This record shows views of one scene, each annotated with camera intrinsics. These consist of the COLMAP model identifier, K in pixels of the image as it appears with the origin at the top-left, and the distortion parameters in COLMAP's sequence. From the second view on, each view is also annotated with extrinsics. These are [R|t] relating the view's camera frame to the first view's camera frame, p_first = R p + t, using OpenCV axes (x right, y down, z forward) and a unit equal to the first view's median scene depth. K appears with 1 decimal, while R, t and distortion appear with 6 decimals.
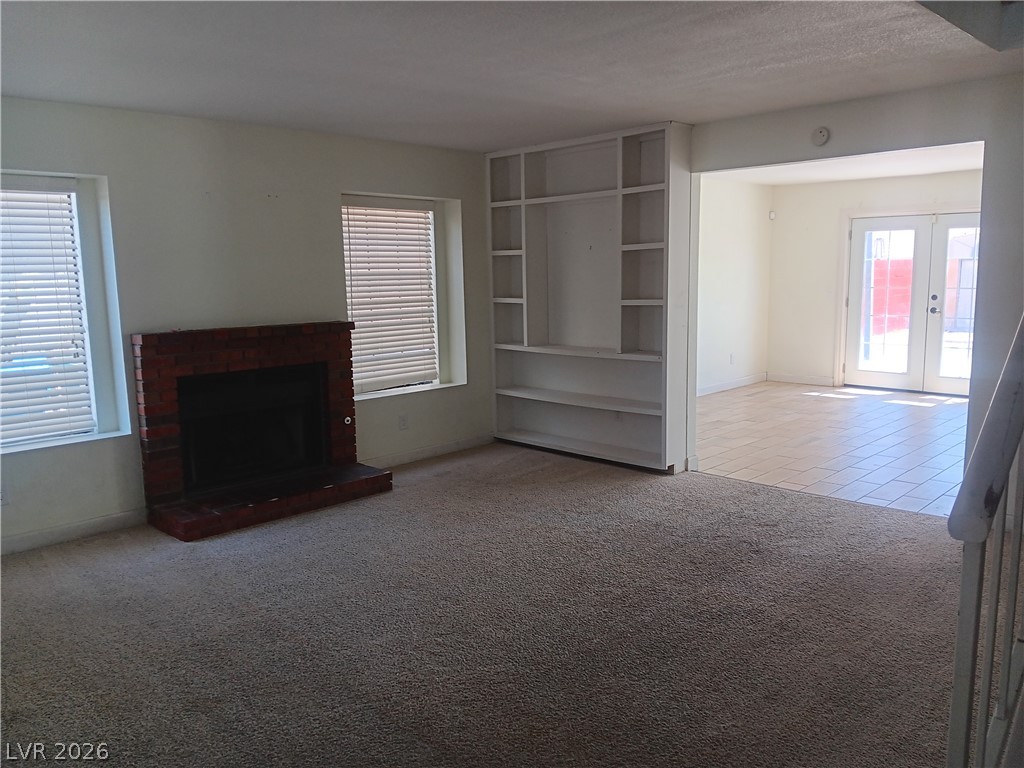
lens RADIAL K [[798.1, 0, 516.8], [0, 798.1, 392.1], [0, 0, 1]] dist [0.064715, -0.085885]
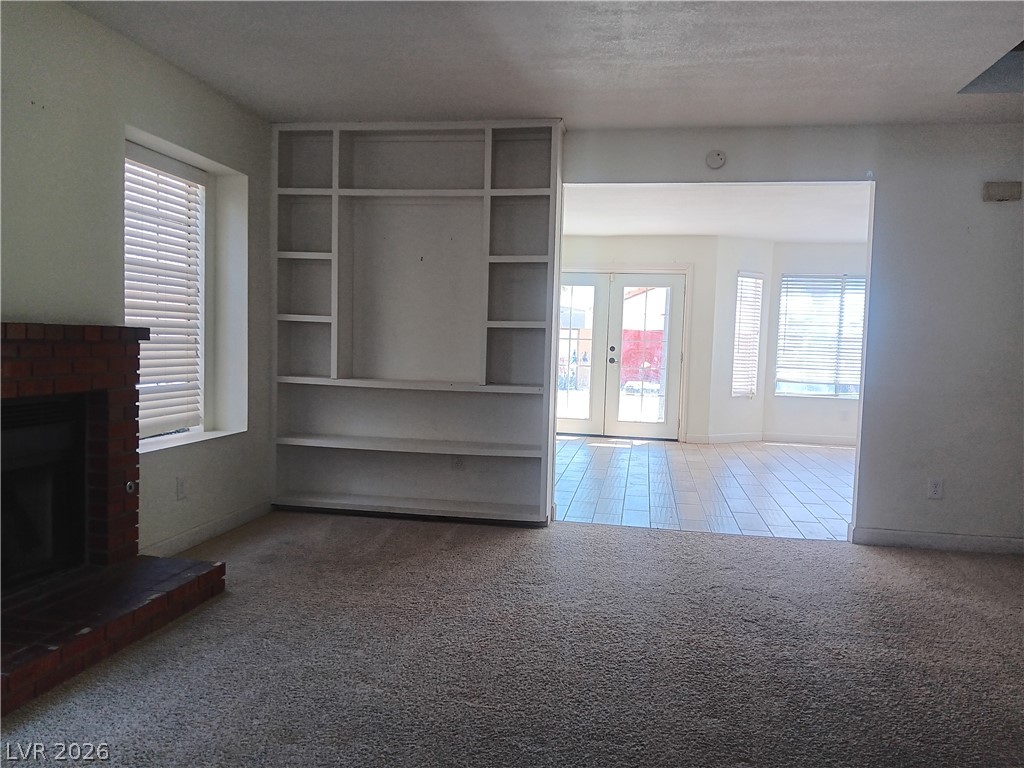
lens RADIAL K [[798.1, 0, 514.7], [0, 798.1, 387.4], [0, 0, 1]] dist [0.064715, -0.085885]
pose [[0.814673, 0.010779, 0.579821, -0.328504], [0.041484, 0.996183, -0.076806, 0.018853], [-0.578435, 0.086625, 0.811116, 0.318048]]
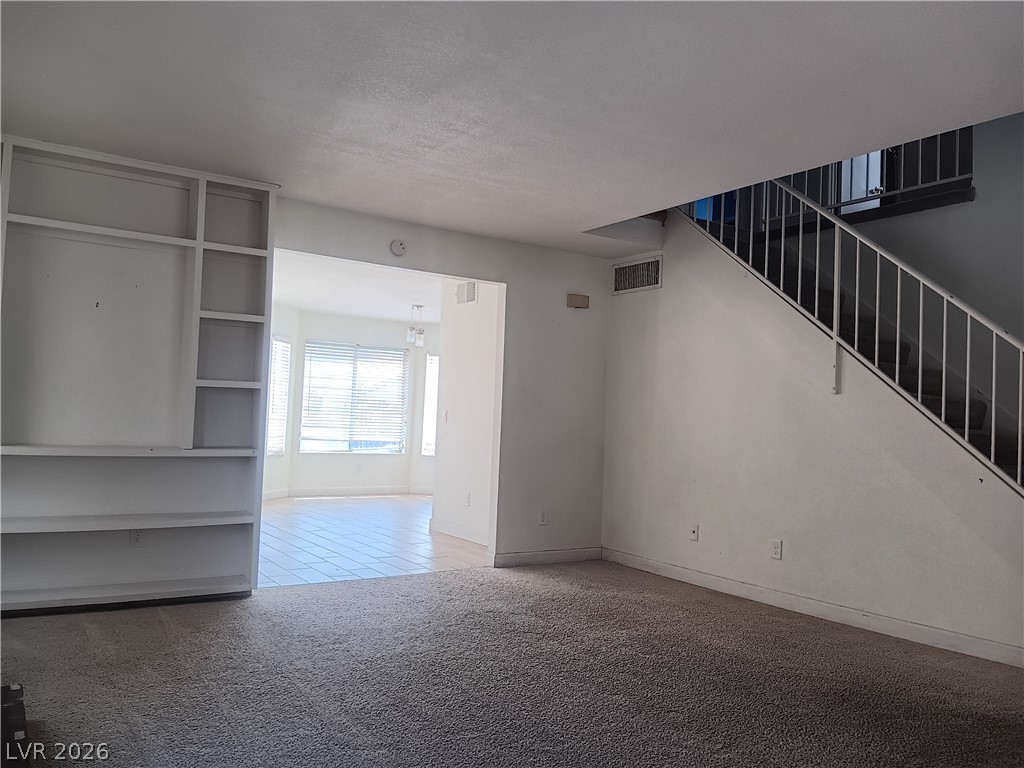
lens RADIAL K [[798.1, 0, 508.0], [0, 798.1, 383.6], [0, 0, 1]] dist [0.064715, -0.085885]
pose [[0.196885, 0.071891, 0.977787, -0.575876], [0.107443, 0.989719, -0.094403, -0.005365], [-0.974522, 0.123643, 0.187136, 0.564570]]
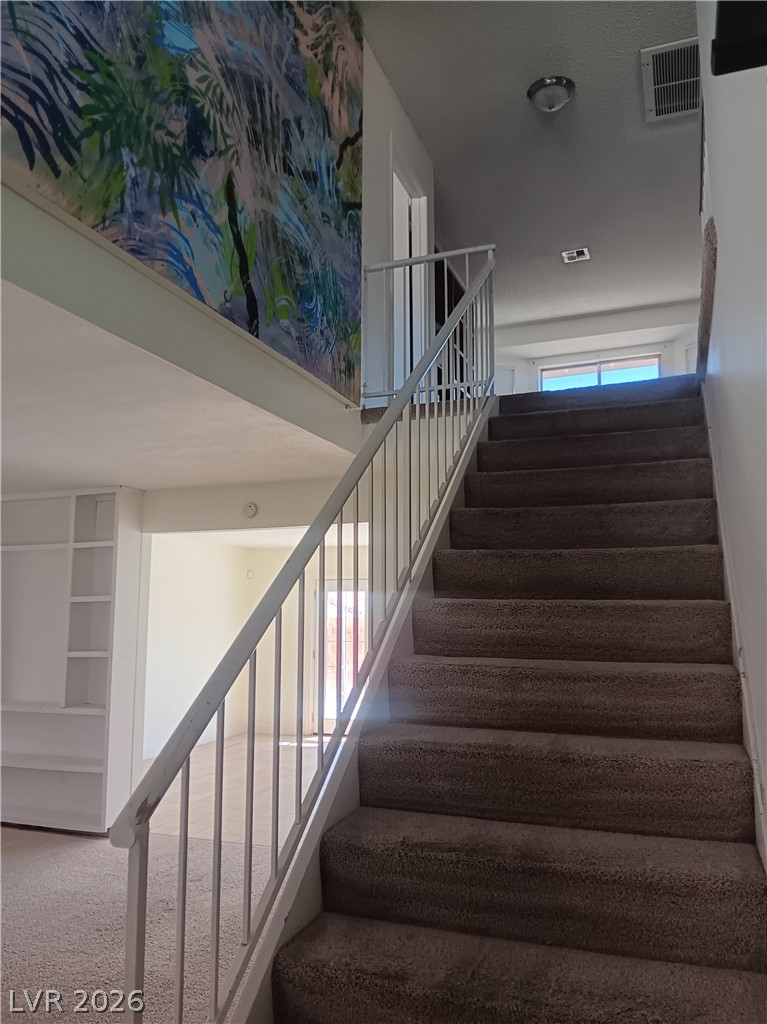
lens RADIAL K [[798.1, 0, 379.4], [0, 798.1, 513.7], [0, 0, 1]] dist [0.064715, -0.085885]
pose [[0.914148, 0.072280, 0.398885, 0.074610], [0.043878, 0.960553, -0.274613, 0.011207], [-0.403000, 0.268539, 0.874916, -0.071963]]
